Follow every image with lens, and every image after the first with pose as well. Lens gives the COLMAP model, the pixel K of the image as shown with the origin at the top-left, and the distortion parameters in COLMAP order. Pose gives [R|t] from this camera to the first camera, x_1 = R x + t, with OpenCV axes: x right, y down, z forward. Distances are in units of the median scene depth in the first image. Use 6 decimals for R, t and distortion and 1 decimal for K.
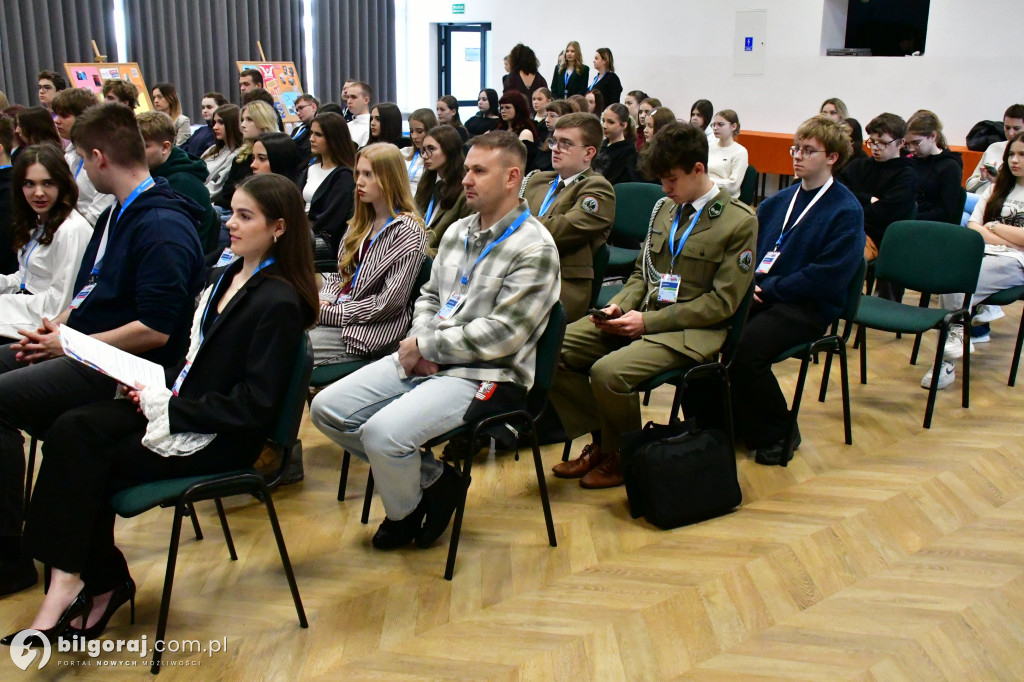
lens RADIAL K [[1079.5, 0, 512.0], [0, 1079.5, 341.0], [0, 0, 1]] dist [0.001096, -0.003108]
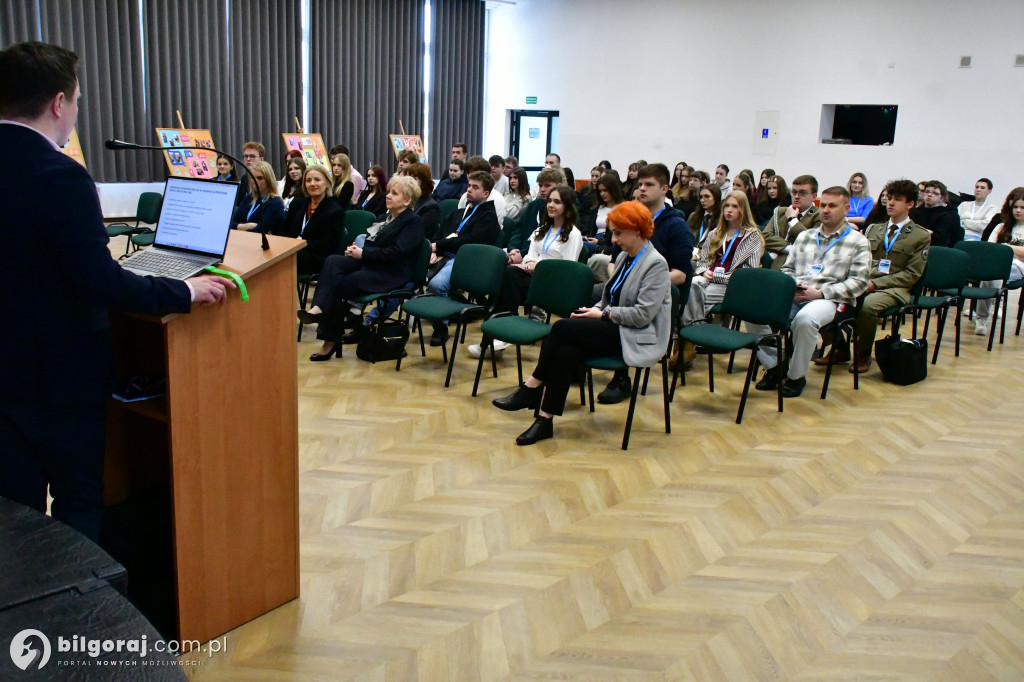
lens RADIAL K [[918.9, 0, 512.0], [0, 918.9, 341.0], [0, 0, 1]] dist [-0.008469, -0.009110]
pose [[0.996500, 0.008507, 0.083158, -0.650324], [-0.005789, 0.999443, -0.032870, 0.139186], [-0.083392, 0.032274, 0.995994, -0.572062]]
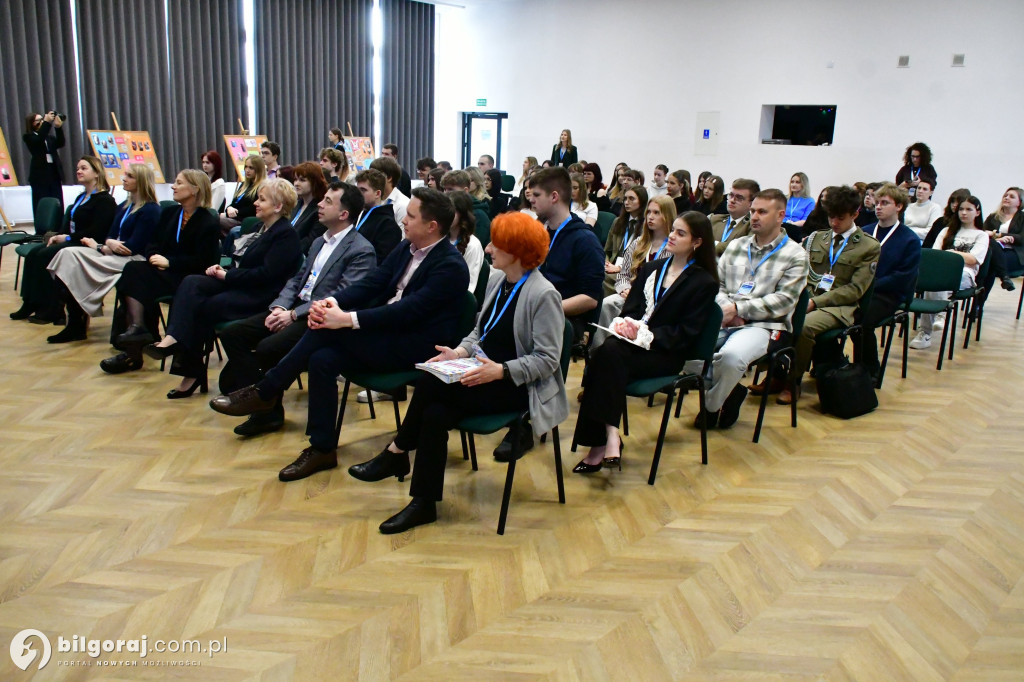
lens RADIAL K [[821.2, 0, 512.0], [0, 821.2, 341.0], [0, 0, 1]] dist [-0.000341, -0.042340]
pose [[0.994104, -0.001386, 0.108421, -0.486411], [0.002665, 0.999929, -0.011654, 0.056920], [-0.108397, 0.011874, 0.994037, -0.233839]]
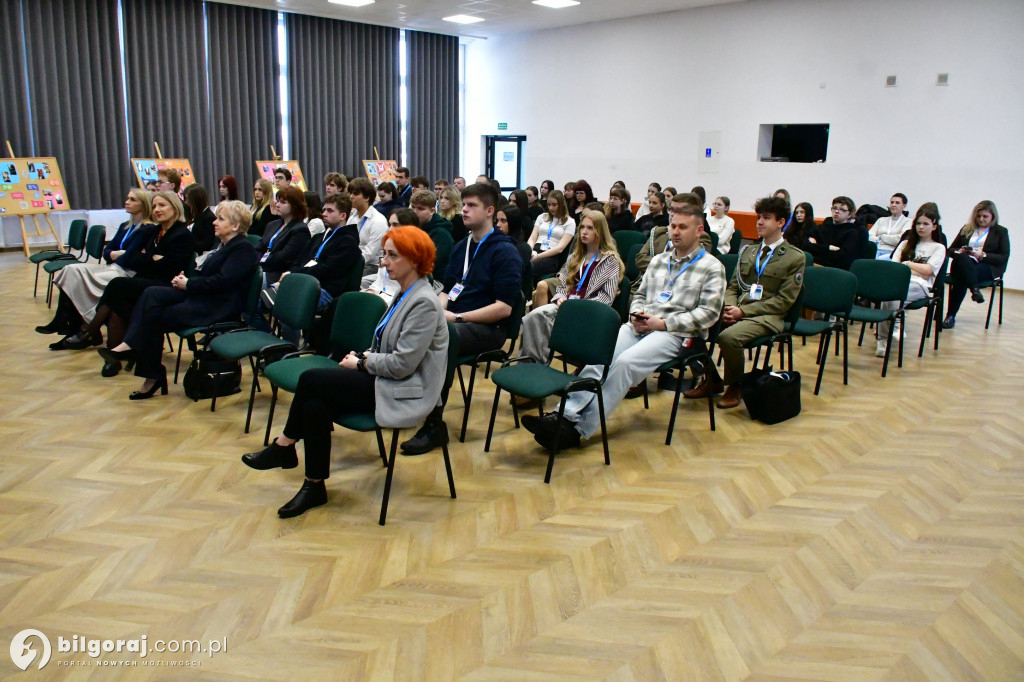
lens RADIAL K [[783.4, 0, 512.0], [0, 783.4, 341.0], [0, 0, 1]] dist [-0.045891, -0.005677]
pose [[0.999177, 0.001132, 0.040551, -0.307268], [-0.000056, 0.999648, -0.026524, 0.064821], [-0.040567, 0.026500, 0.998825, -0.260226]]
